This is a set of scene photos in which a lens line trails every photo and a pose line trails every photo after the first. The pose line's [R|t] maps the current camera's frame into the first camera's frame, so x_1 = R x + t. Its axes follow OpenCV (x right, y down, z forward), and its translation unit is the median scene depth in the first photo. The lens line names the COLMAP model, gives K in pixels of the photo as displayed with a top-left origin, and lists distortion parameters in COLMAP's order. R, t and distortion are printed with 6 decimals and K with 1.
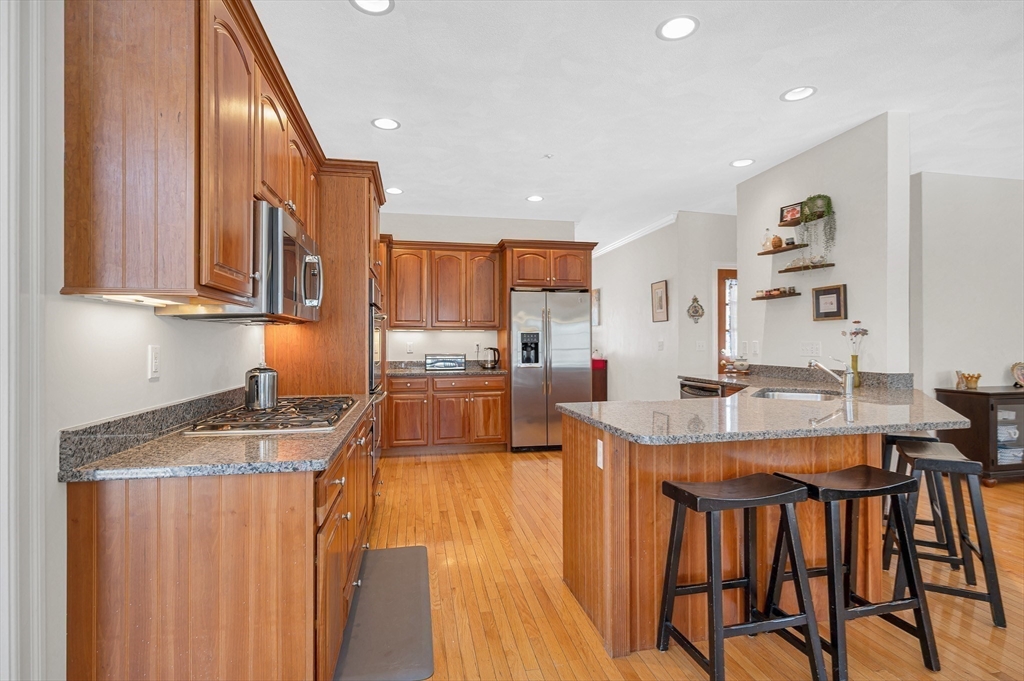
lens RADIAL K [[499.5, 0, 517.5], [0, 499.5, 342.8], [0, 0, 1]] dist [-0.005648, -0.000836]
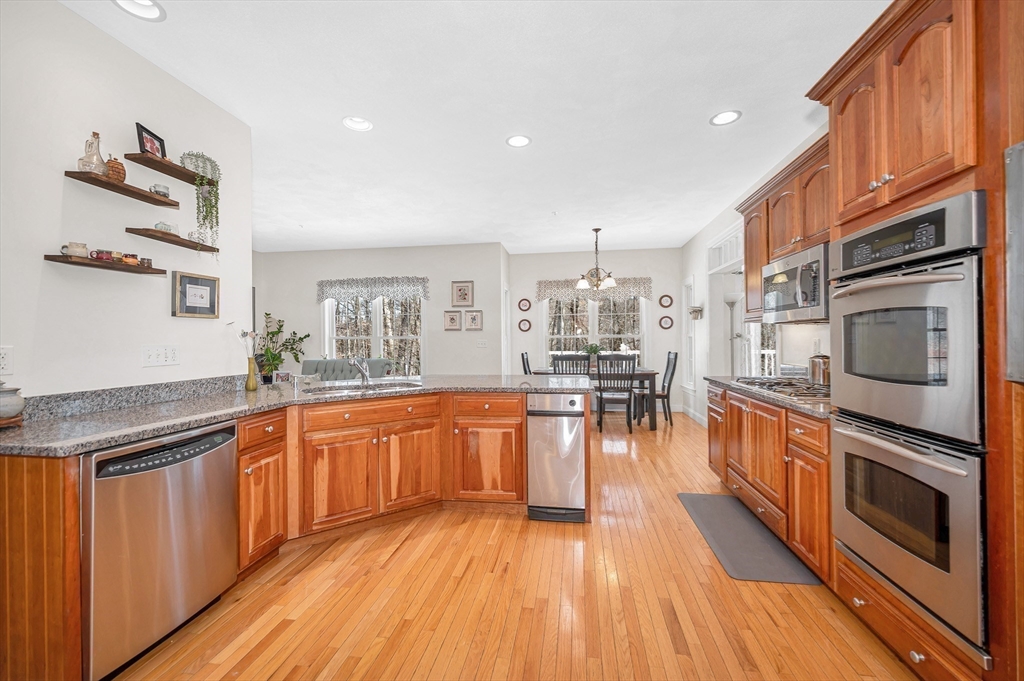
lens RADIAL K [[422.0, 0, 501.5], [0, 422.0, 334.6], [0, 0, 1]] dist [-0.002540, -0.000033]
pose [[-0.929925, 0.016596, 0.367374, -0.064187], [0.013775, 0.999852, -0.010300, -0.003890], [-0.367490, -0.004518, -0.930016, 1.284044]]
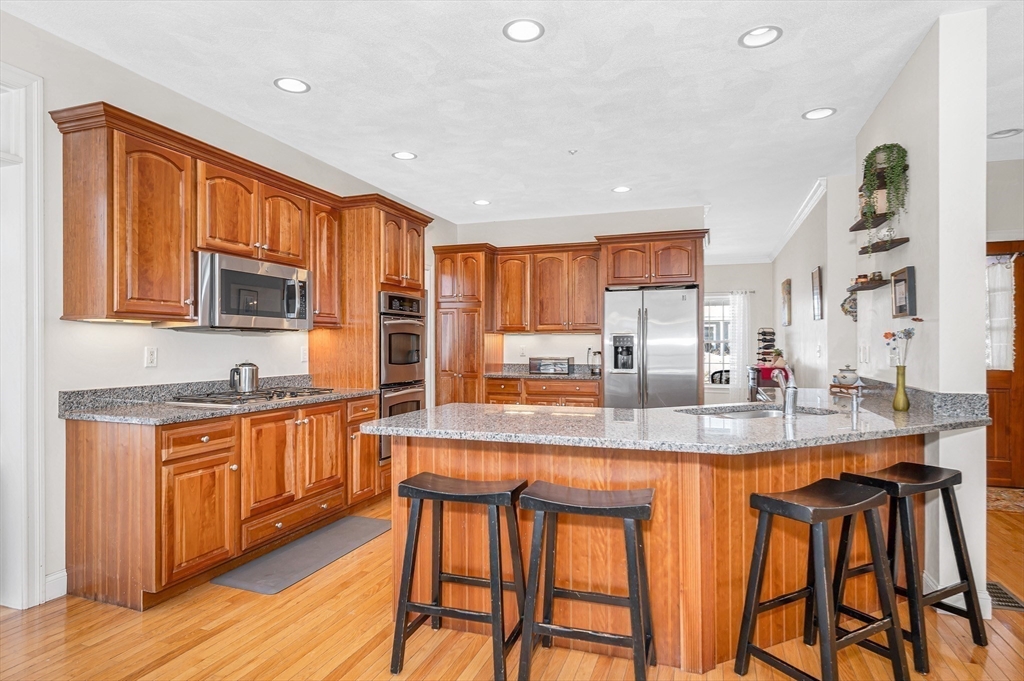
lens RADIAL K [[566.2, 0, 518.2], [0, 566.2, 342.9], [0, 0, 1]] dist [-0.004579, 0.000634]
pose [[0.857744, 0.001851, -0.514074, 0.504549], [-0.004545, 0.999982, -0.003983, -0.002428], [0.514057, 0.005753, 0.857737, 0.012178]]
